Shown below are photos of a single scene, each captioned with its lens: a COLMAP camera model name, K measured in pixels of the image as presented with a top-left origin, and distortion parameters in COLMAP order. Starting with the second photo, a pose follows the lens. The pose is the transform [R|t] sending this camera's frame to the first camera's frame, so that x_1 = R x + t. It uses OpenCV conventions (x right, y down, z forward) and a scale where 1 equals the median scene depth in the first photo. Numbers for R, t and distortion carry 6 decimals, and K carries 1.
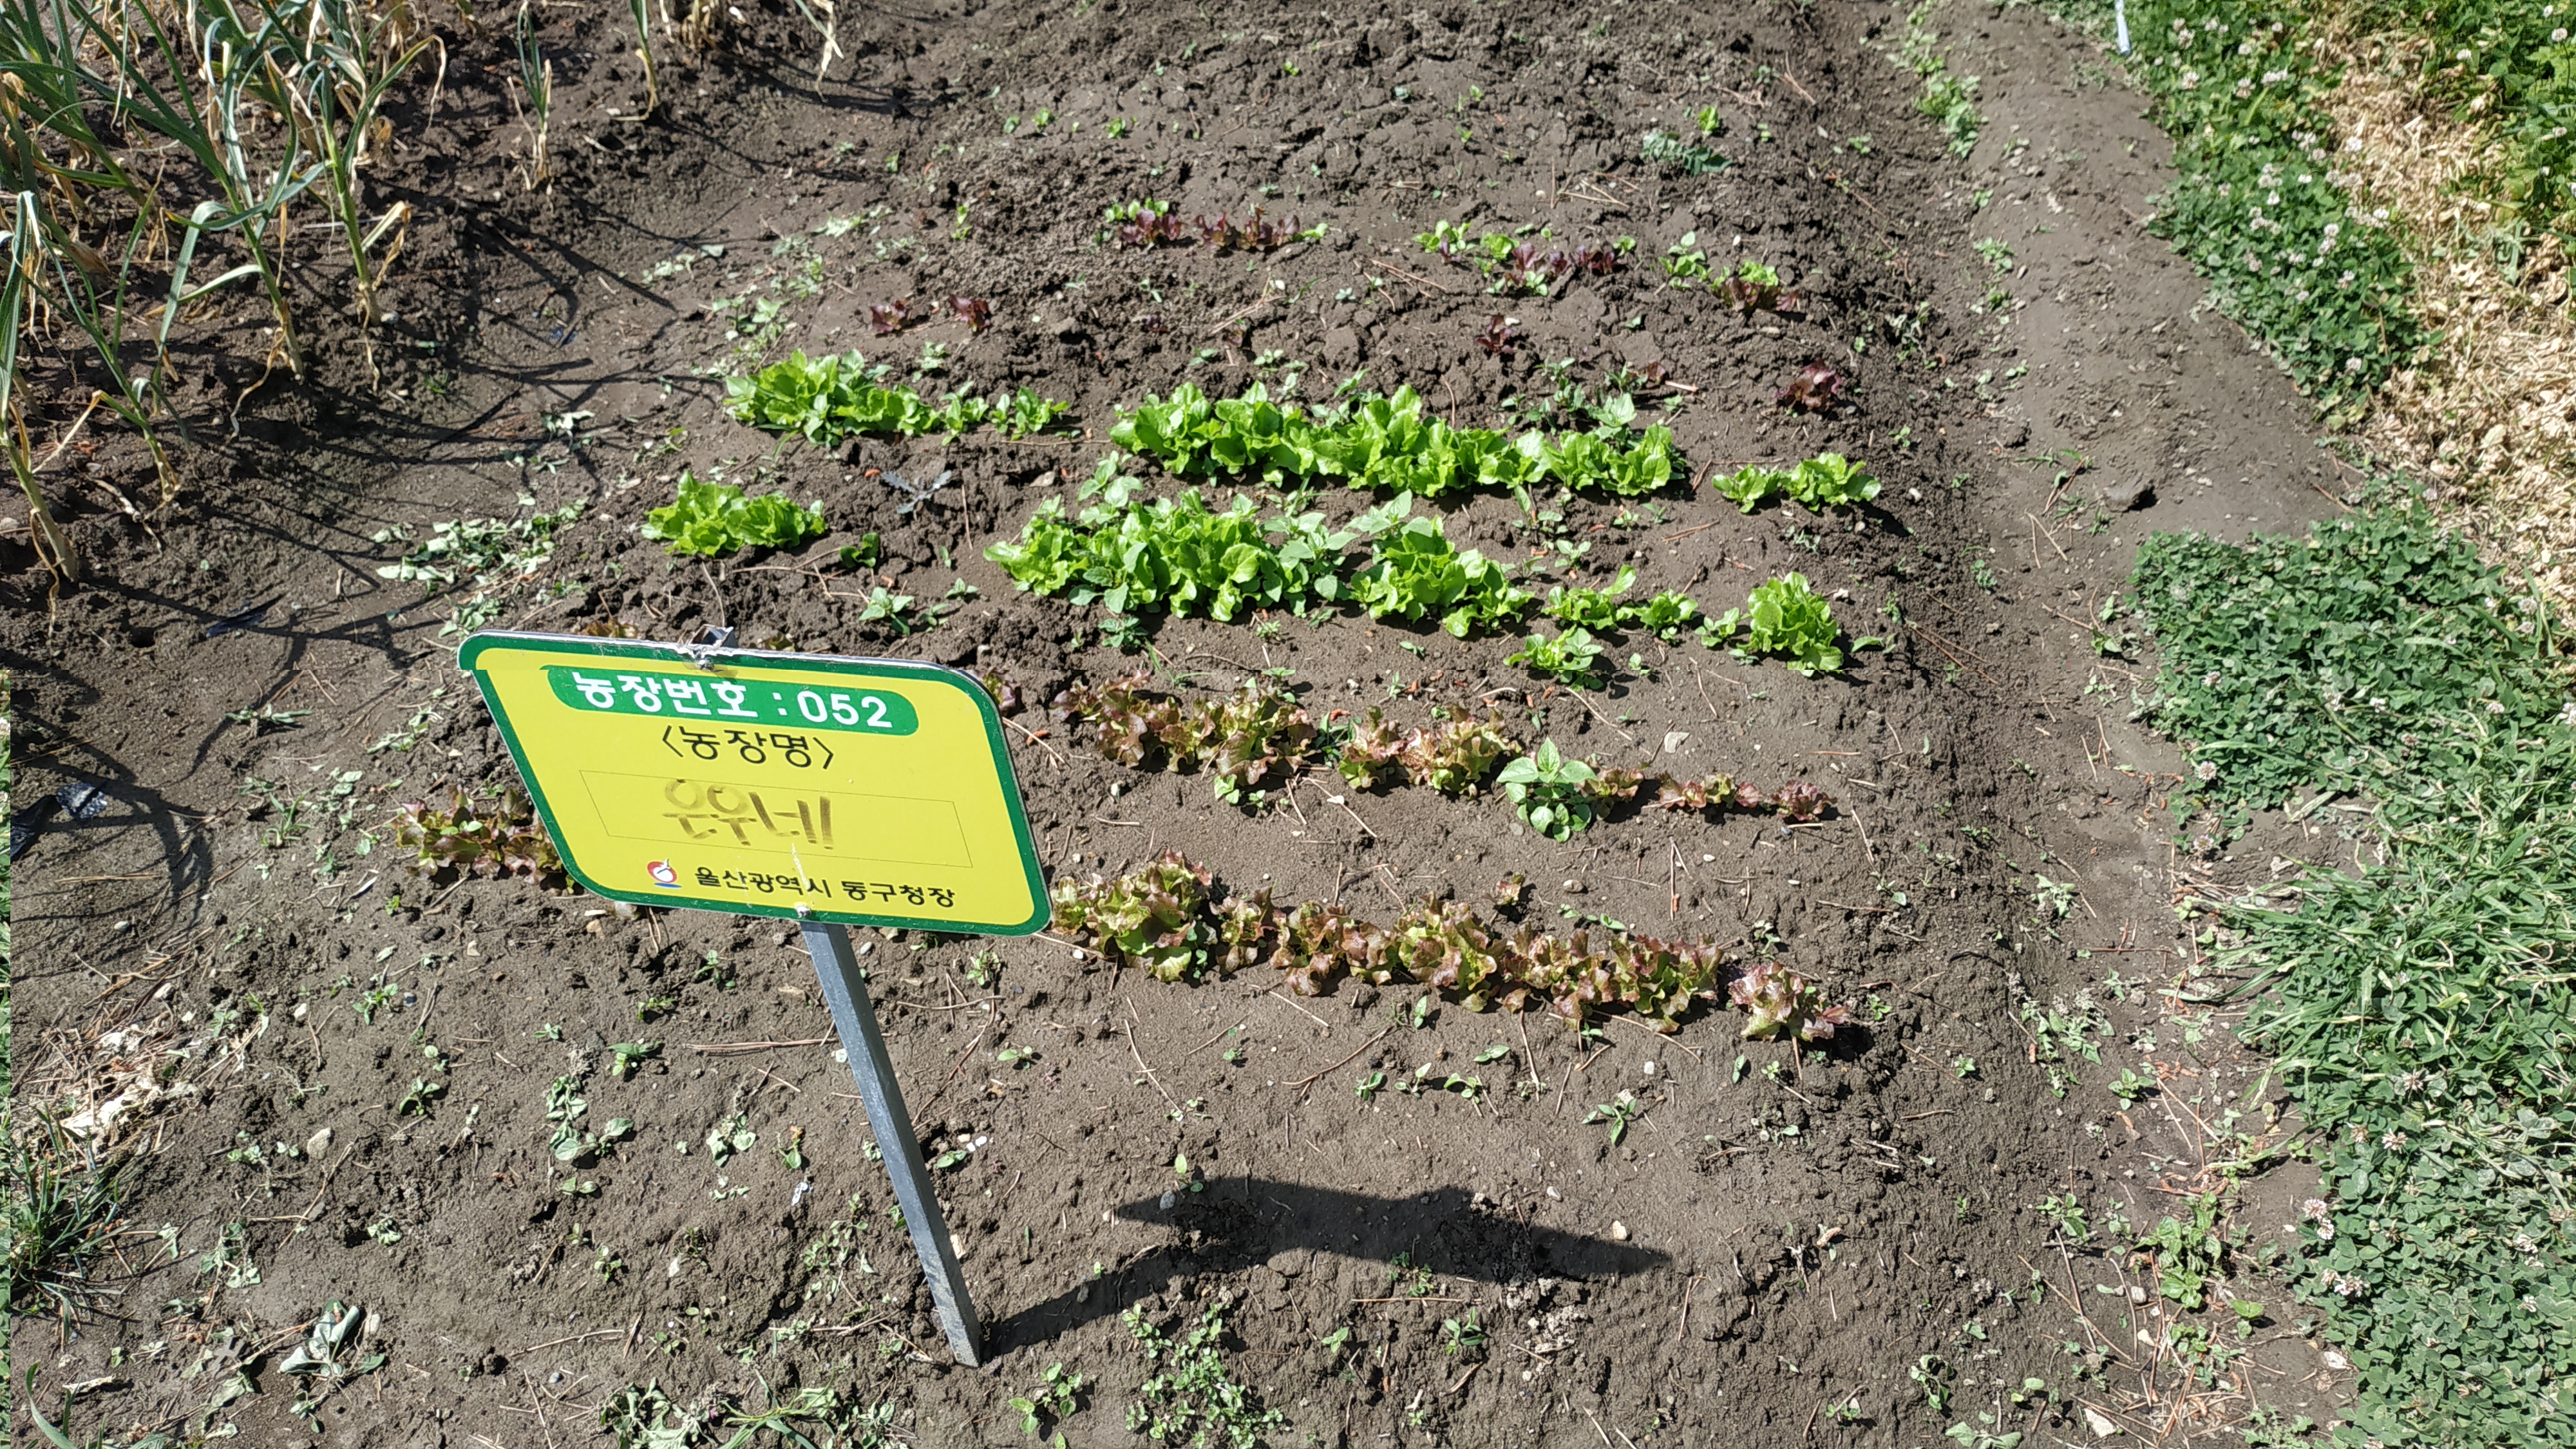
lens RADIAL K [[1800.2, 0, 1288.0], [0, 1800.2, 724.5], [0, 0, 1]] dist [0.095555, -0.346884]
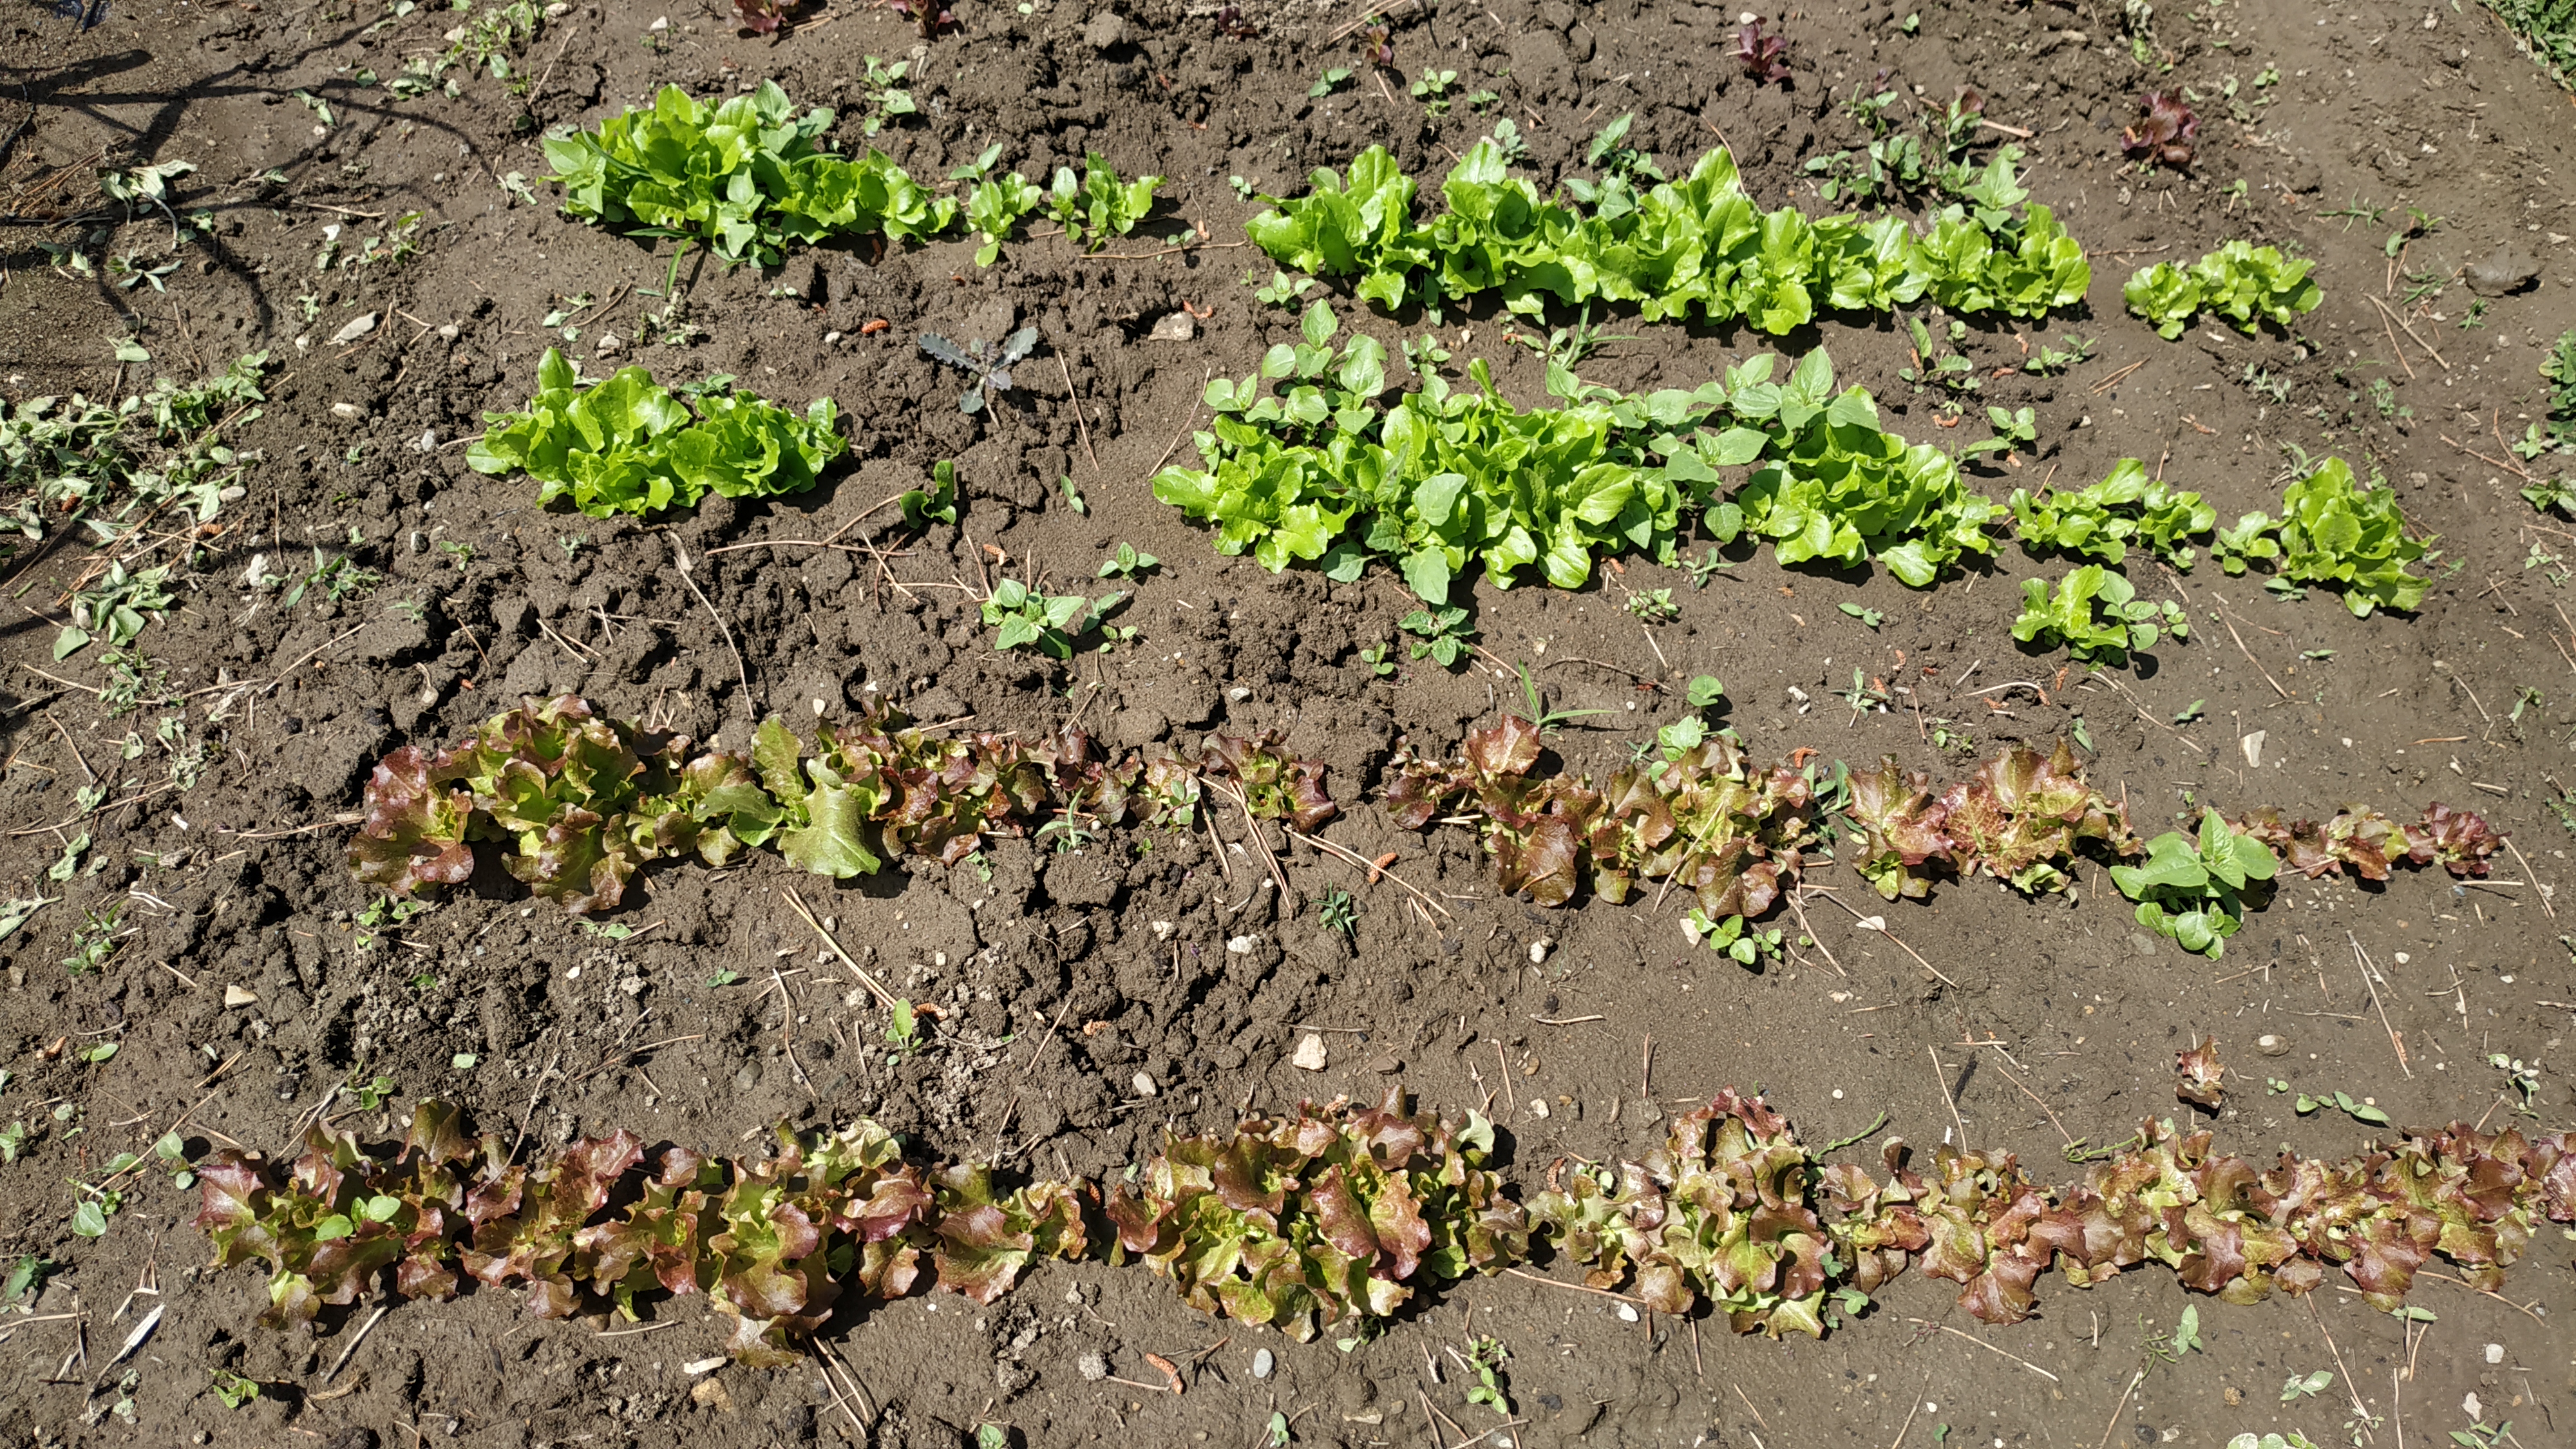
lens RADIAL K [[1784.8, 0, 1288.0], [0, 1784.8, 724.5], [0, 0, 1]] dist [0.039579, -0.084796]
pose [[0.958208, -0.102995, 0.266889, -0.270144], [0.038256, 0.970695, 0.237252, -0.146915], [-0.283503, -0.217126, 0.934067, 0.408635]]
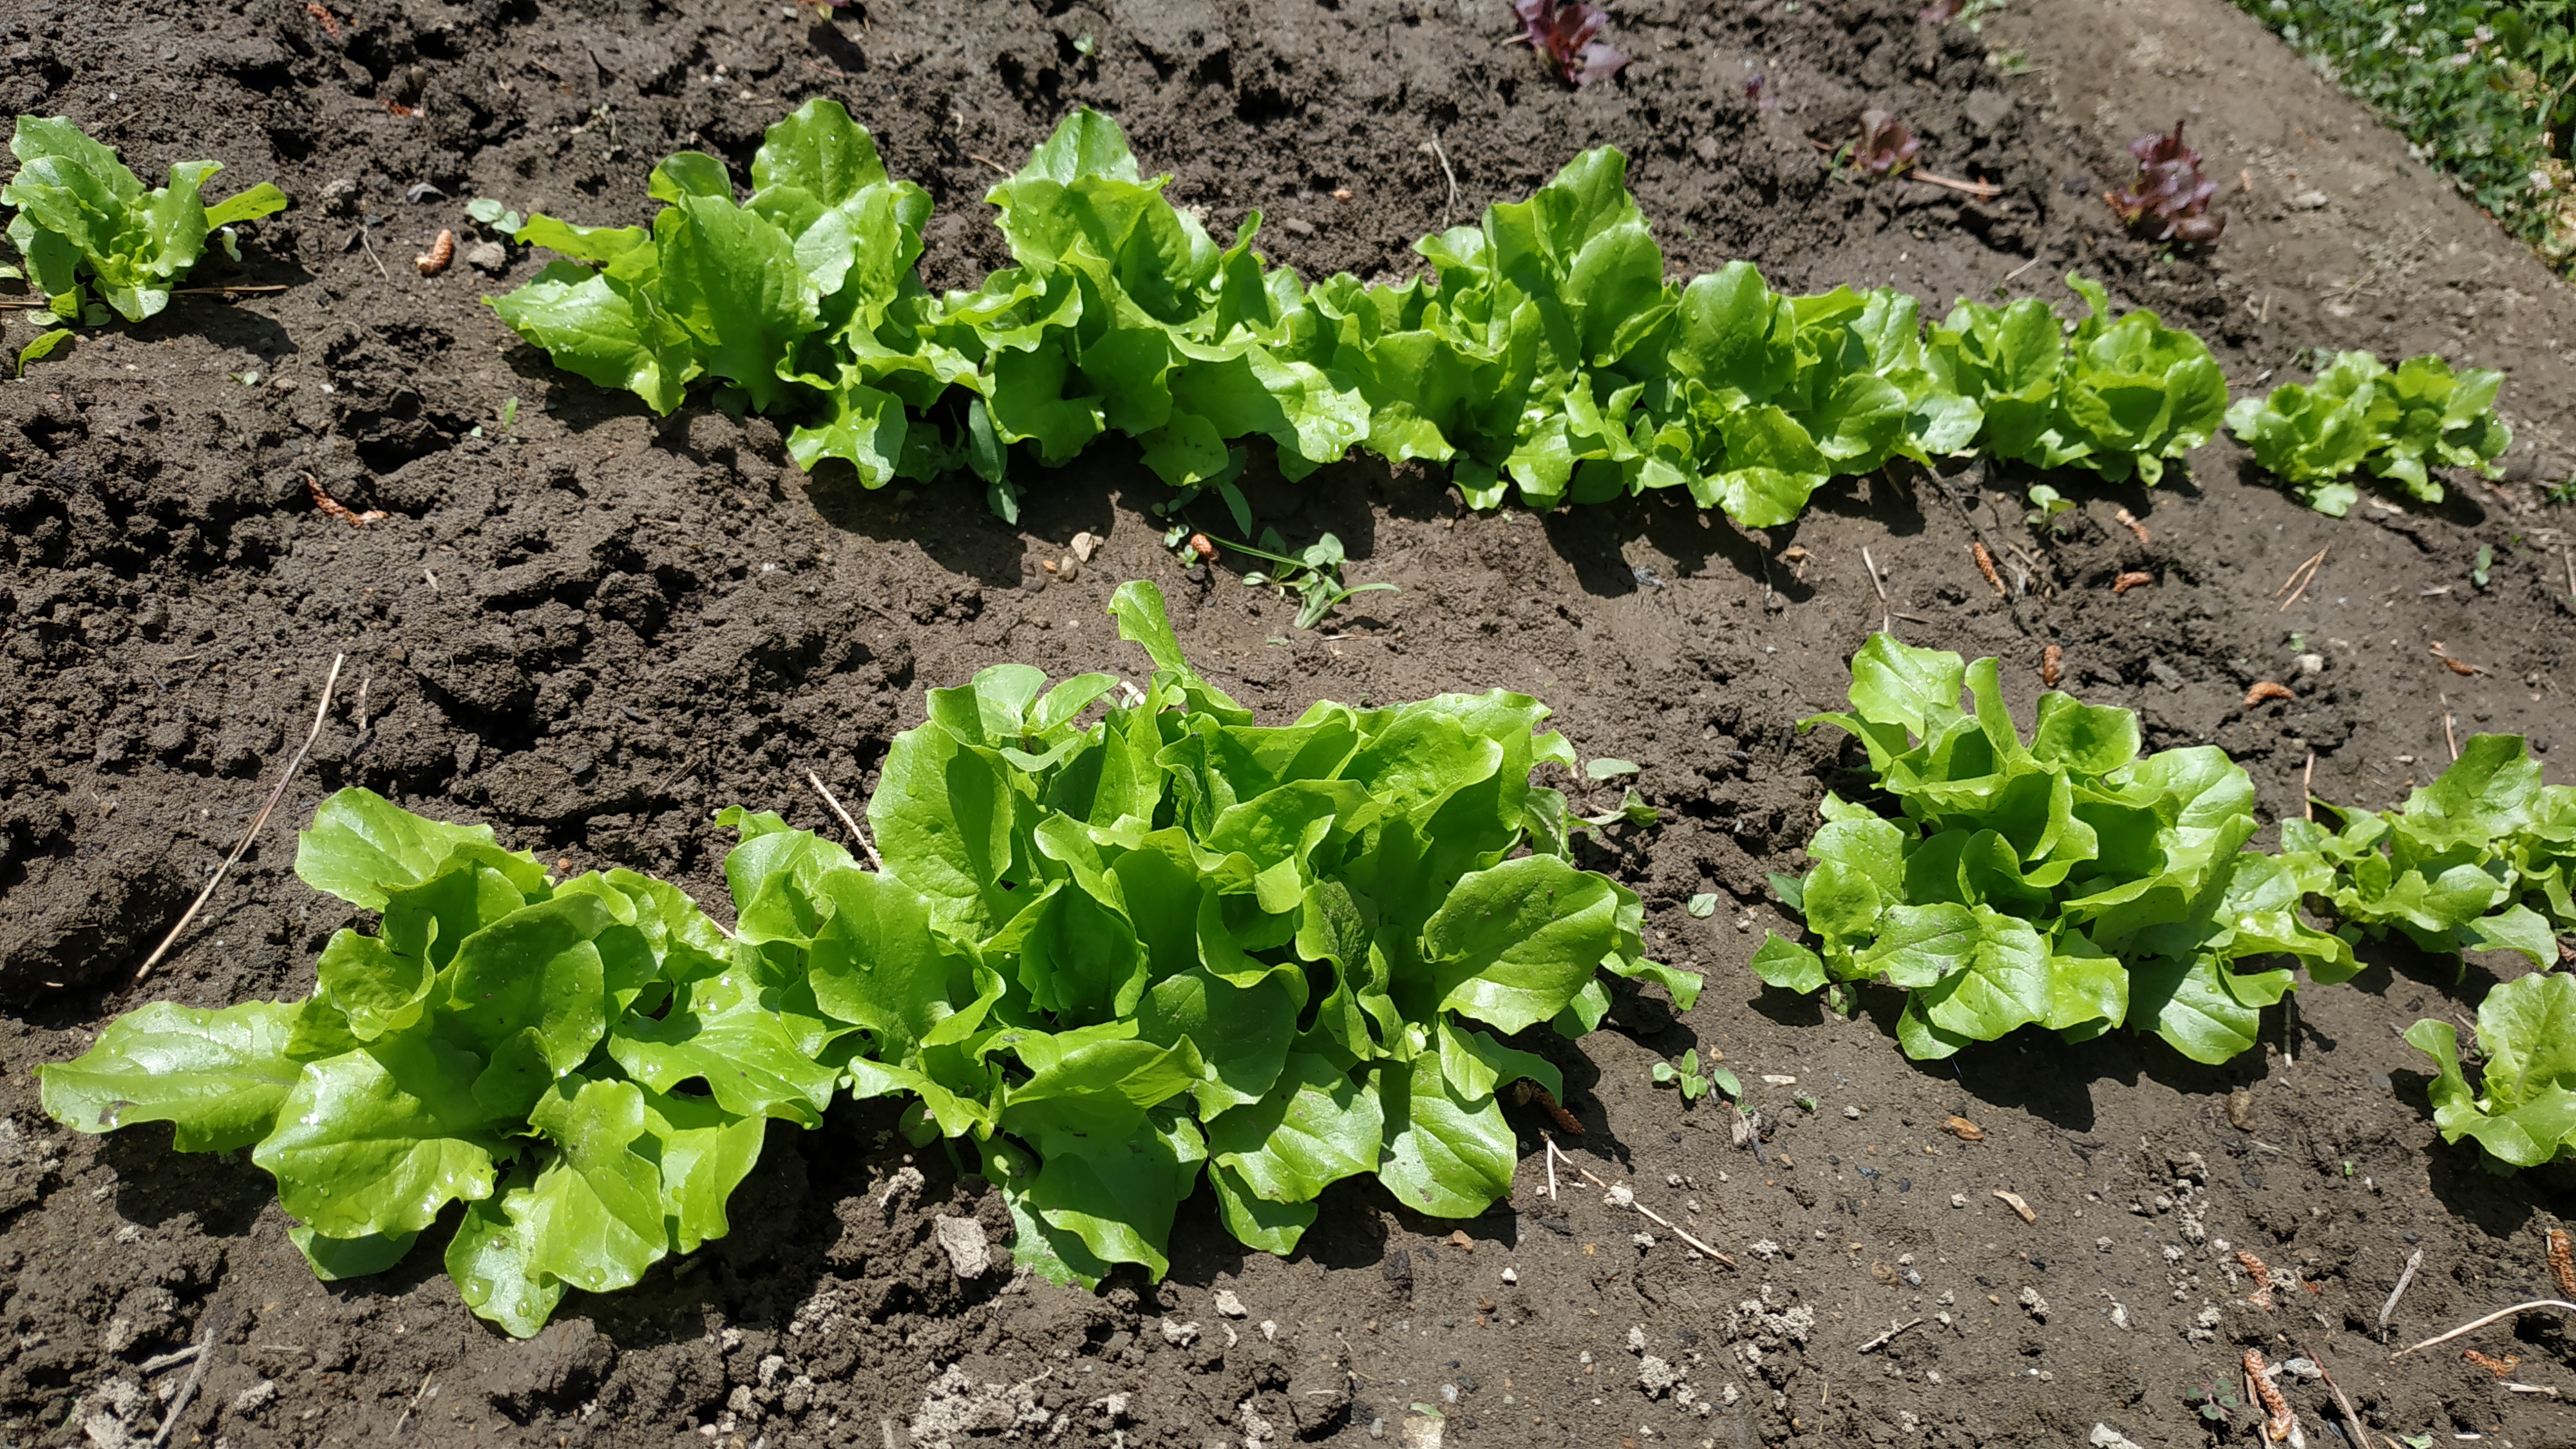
lens RADIAL K [[1800.2, 0, 1288.0], [0, 1800.2, 724.5], [0, 0, 1]] dist [0.095555, -0.346884]
pose [[0.821188, -0.141546, 0.552825, -0.149551], [0.048482, 0.982552, 0.179557, -0.149798], [-0.568595, -0.120648, 0.813722, 0.777759]]
